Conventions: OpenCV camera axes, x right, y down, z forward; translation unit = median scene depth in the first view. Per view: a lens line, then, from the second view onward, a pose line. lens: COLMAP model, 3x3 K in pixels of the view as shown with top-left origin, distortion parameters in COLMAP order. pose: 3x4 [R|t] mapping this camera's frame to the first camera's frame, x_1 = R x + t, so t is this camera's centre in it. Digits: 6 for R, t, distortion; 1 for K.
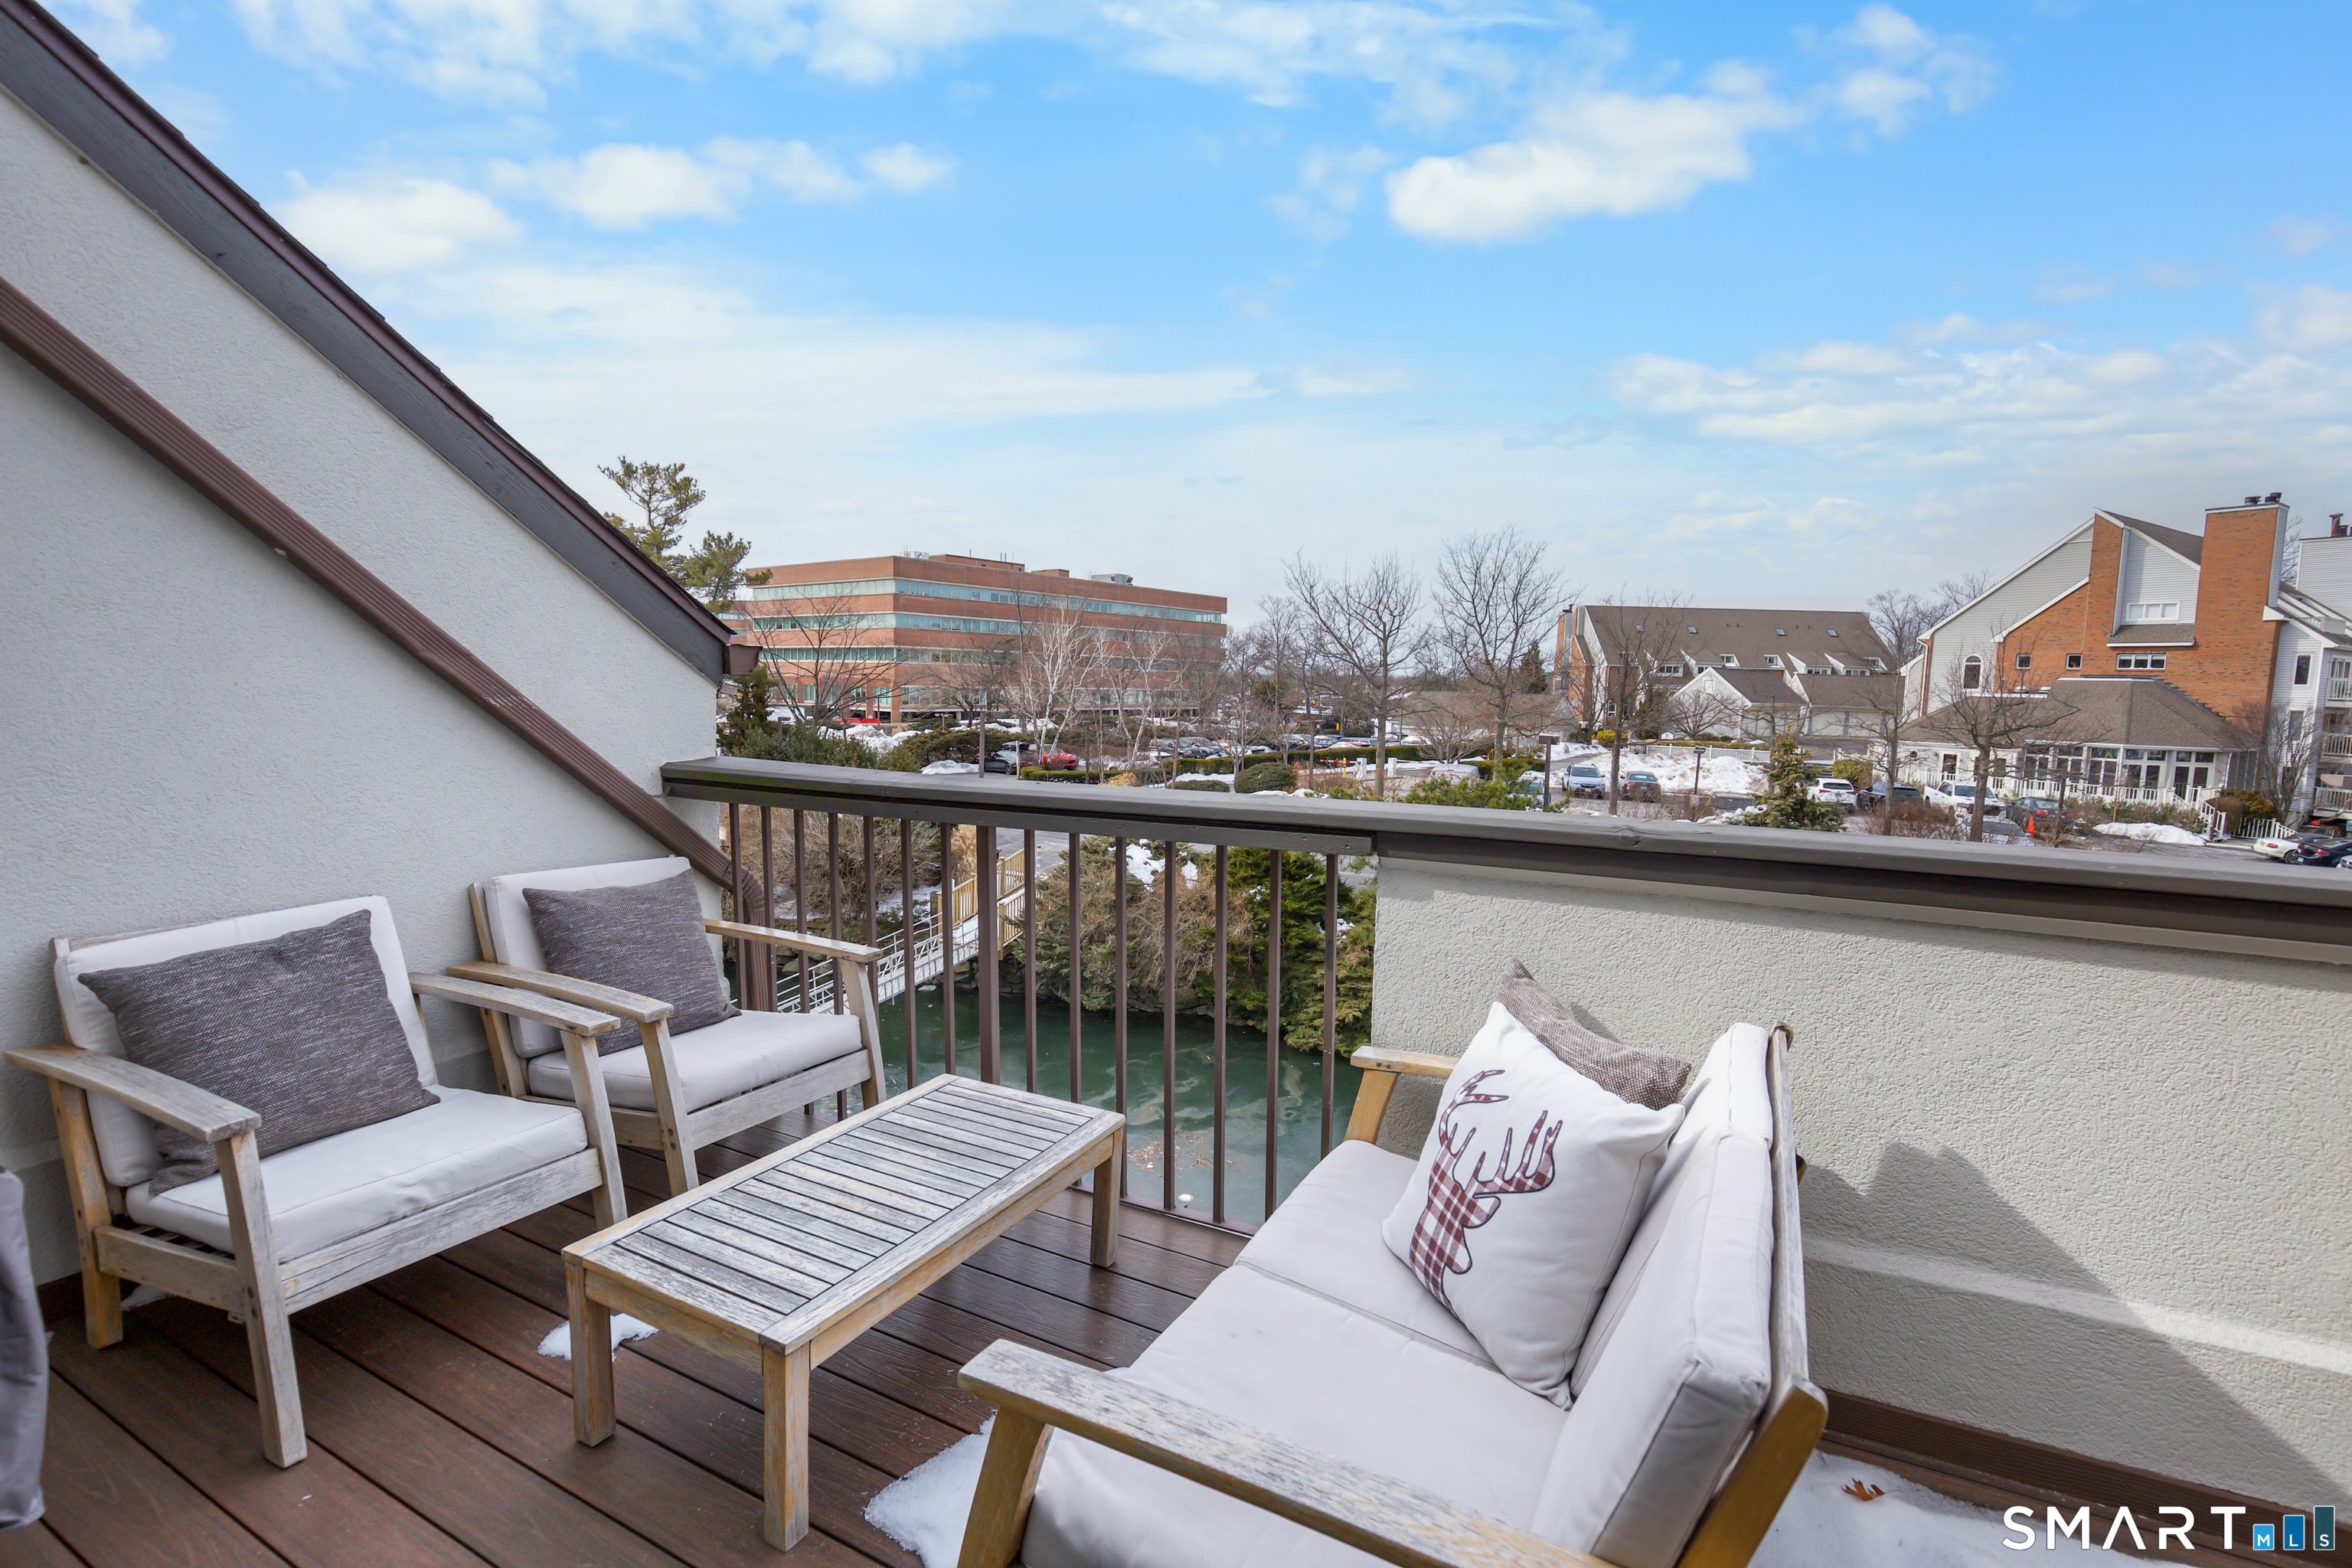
lens RADIAL K [[1111.6, 0, 1172.6], [0, 1111.6, 792.2], [0, 0, 1]] dist [-0.012666, -0.000242]
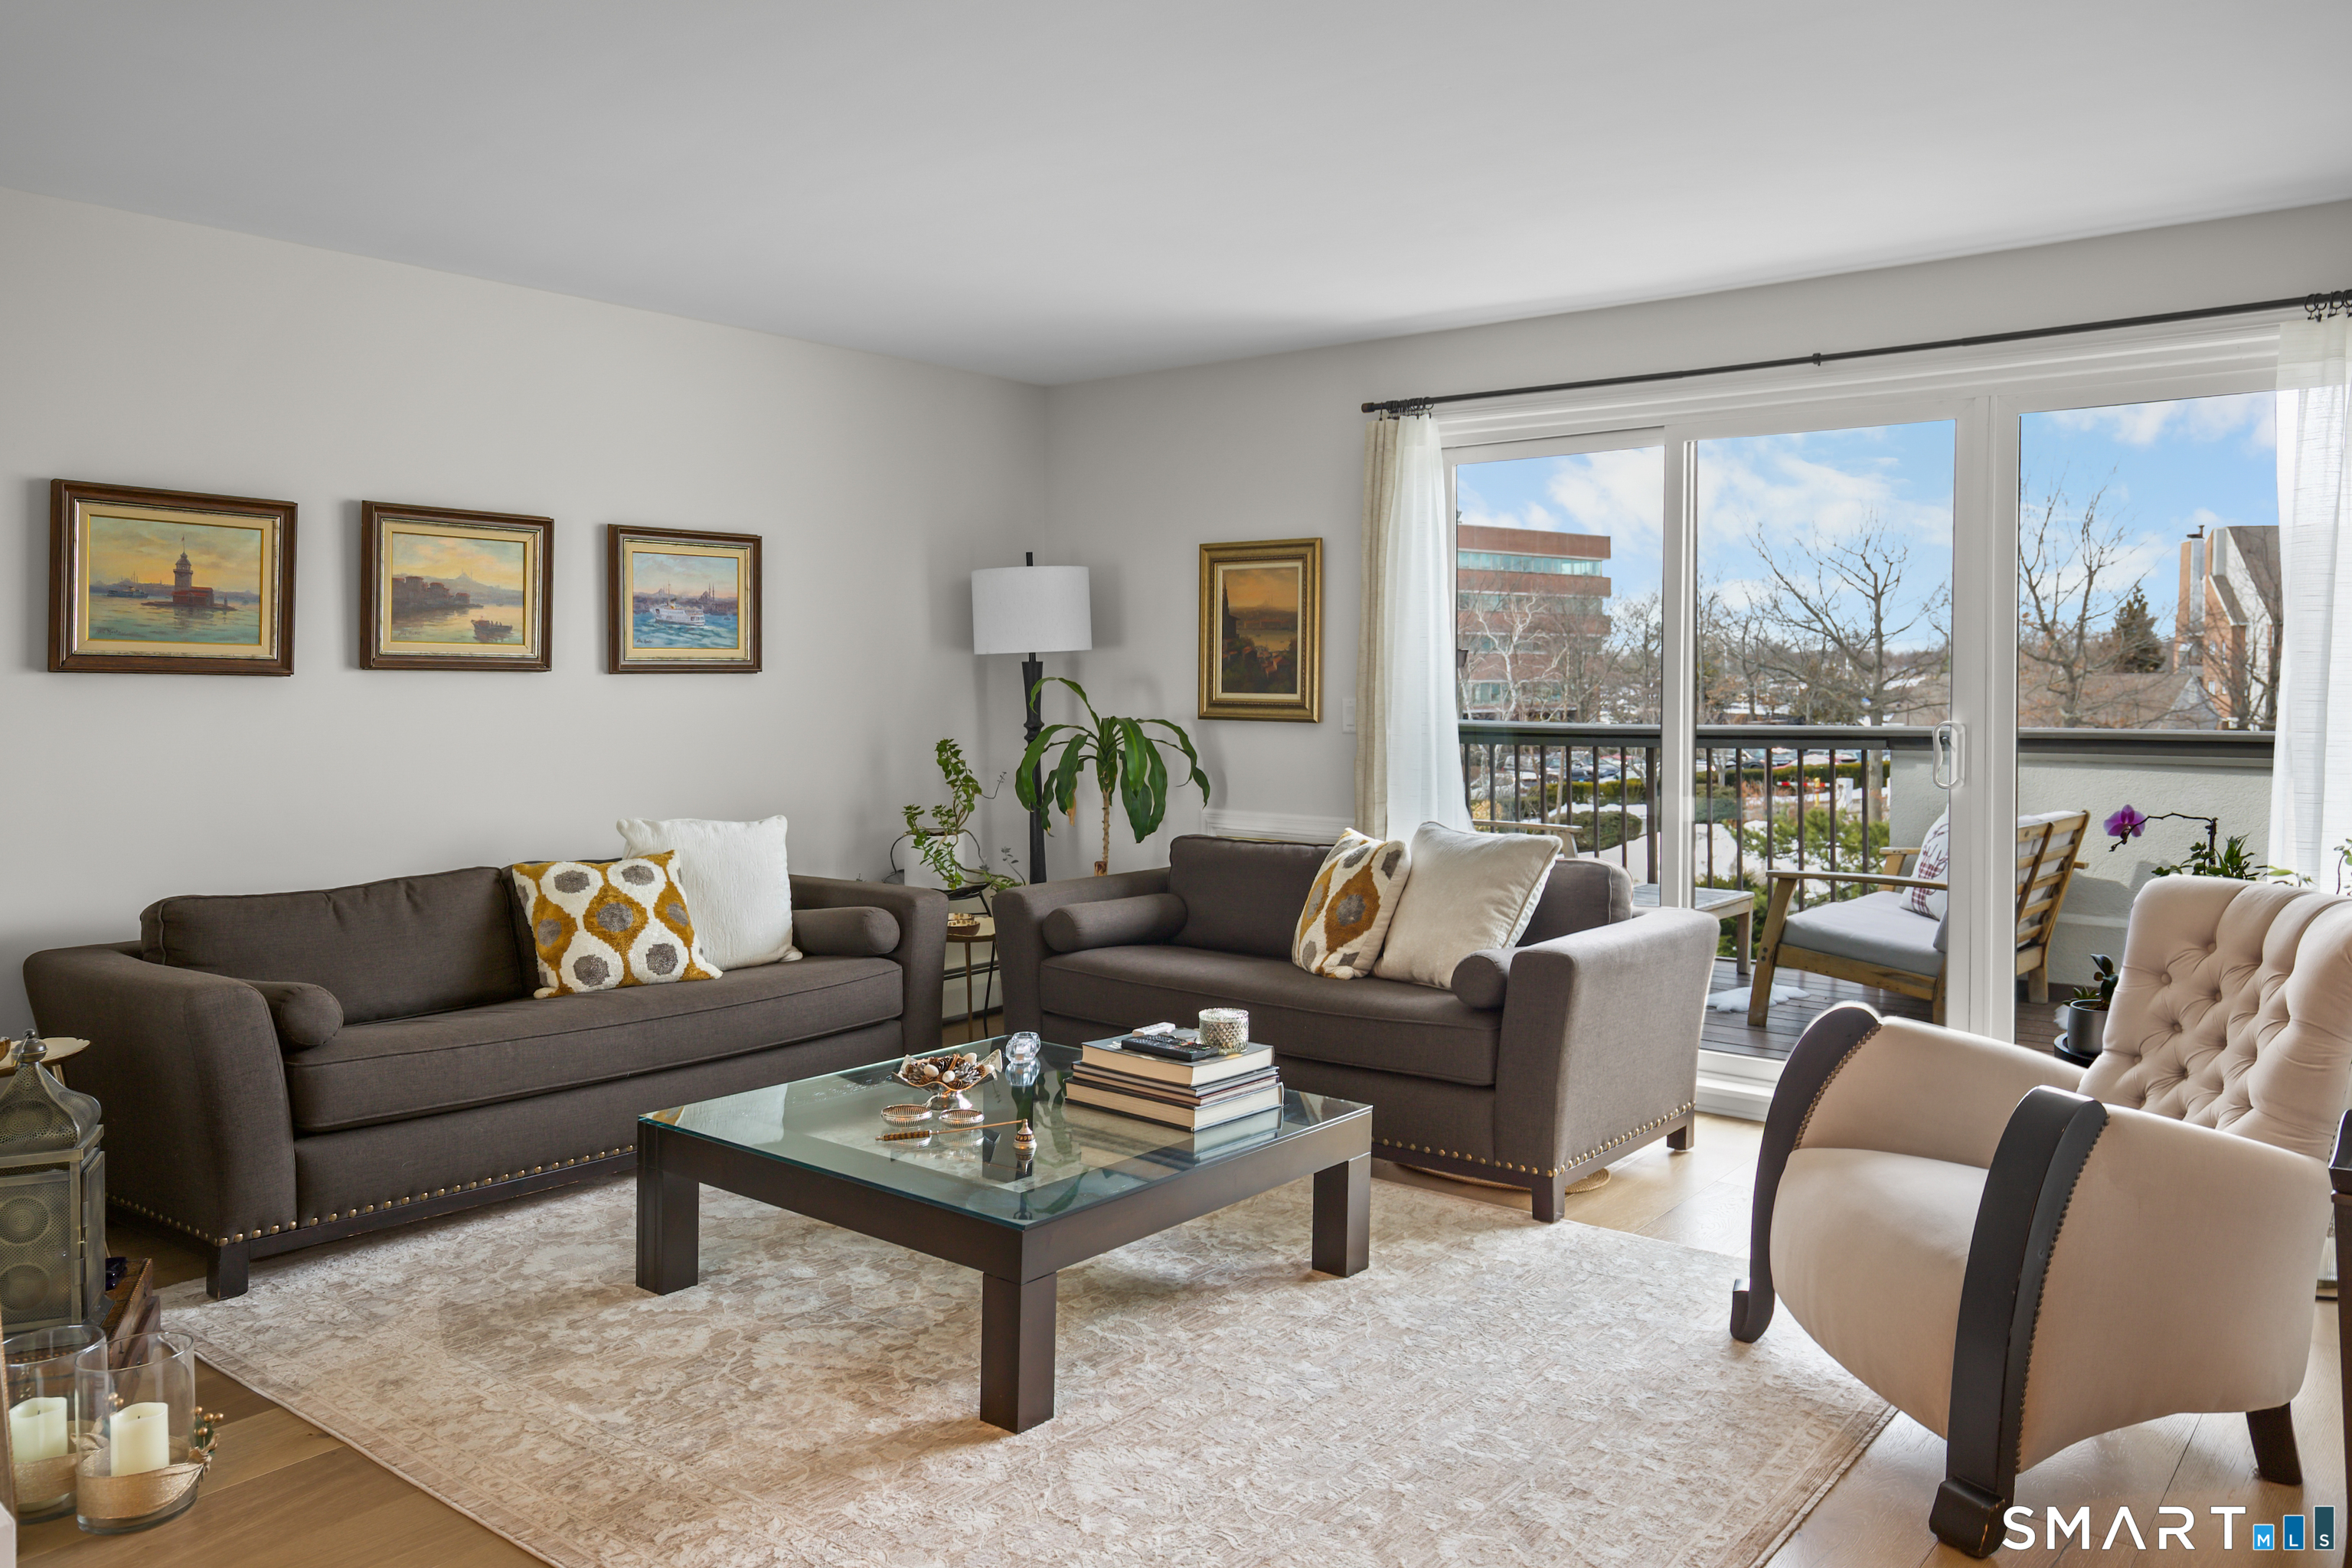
lens RADIAL K [[1773.4, 0, 1162.8], [0, 1773.4, 748.8], [0, 0, 1]] dist [0.008401, -0.000714]
pose [[0.980982, -0.015243, -0.193497, -0.022222], [0.004261, 0.998363, -0.057043, 0.011024], [0.194050, 0.055134, 0.979441, -0.110307]]
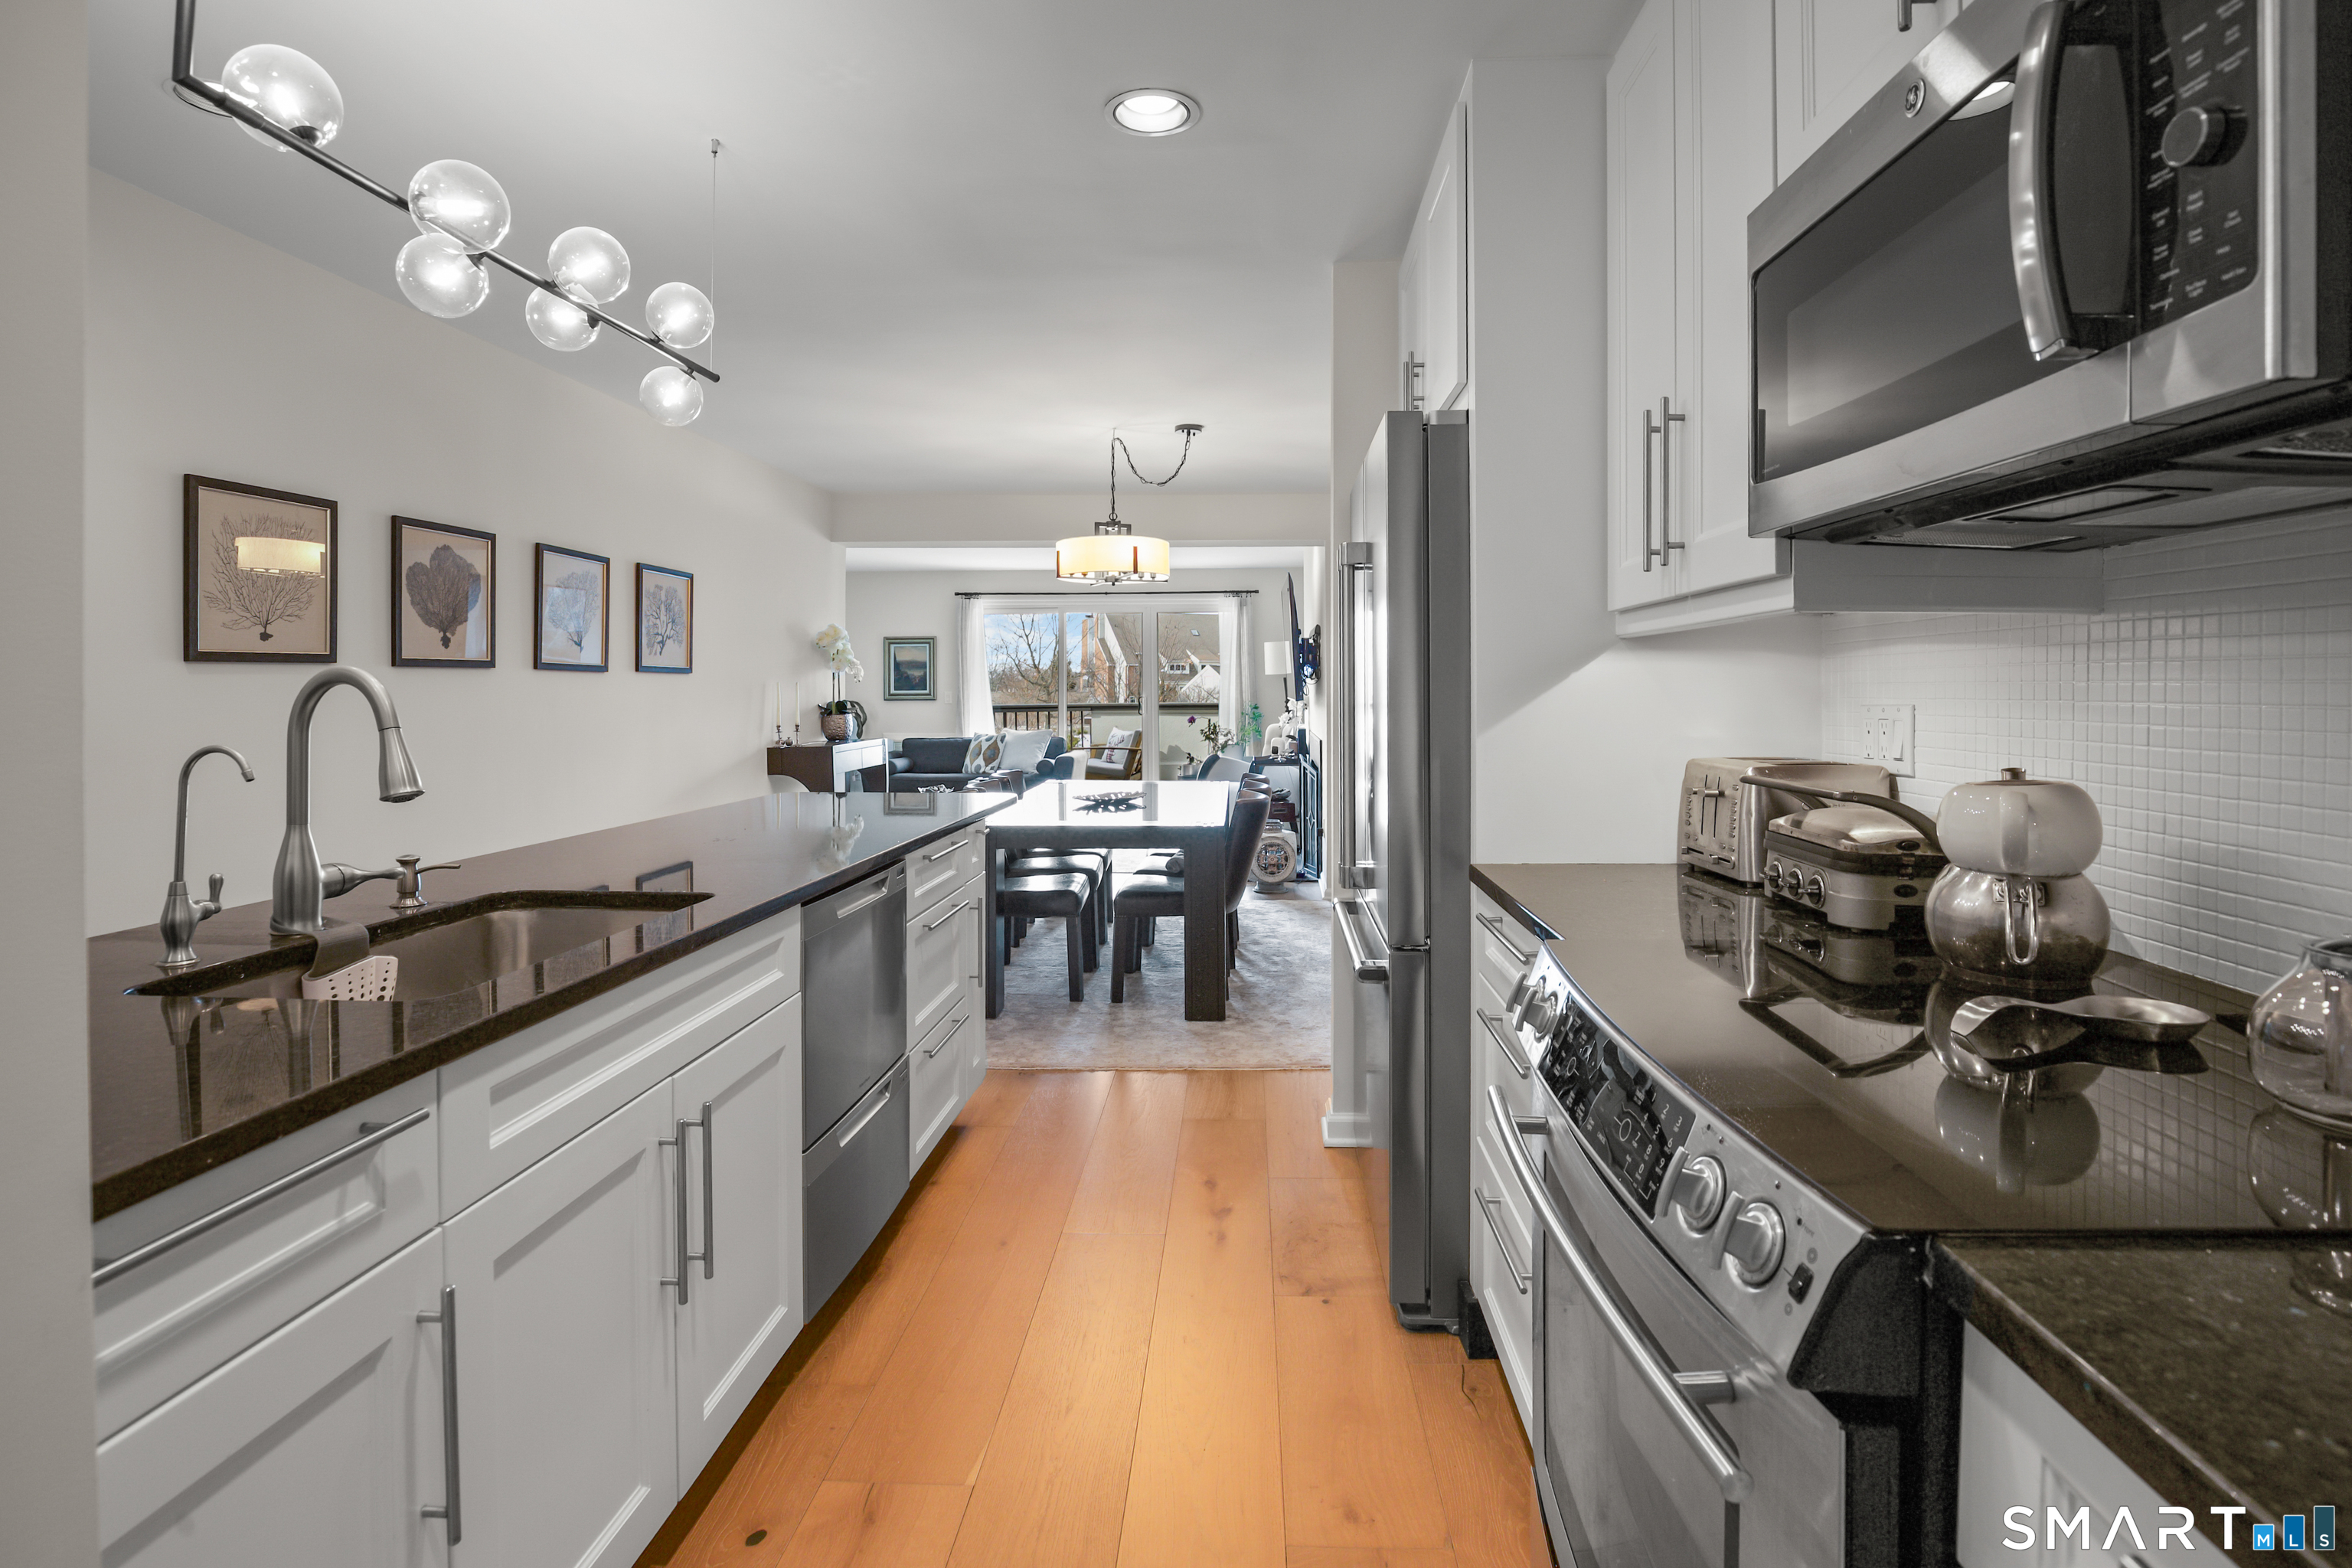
lens RADIAL K [[1183.6, 0, 1197.4], [0, 1183.6, 711.8], [0, 0, 1]] dist [-0.021441, -0.000579]
pose [[0.908403, -0.035075, 0.416622, -0.087550], [0.066610, 0.995889, -0.061393, 0.022655], [-0.412756, 0.083521, 0.907004, -0.225481]]
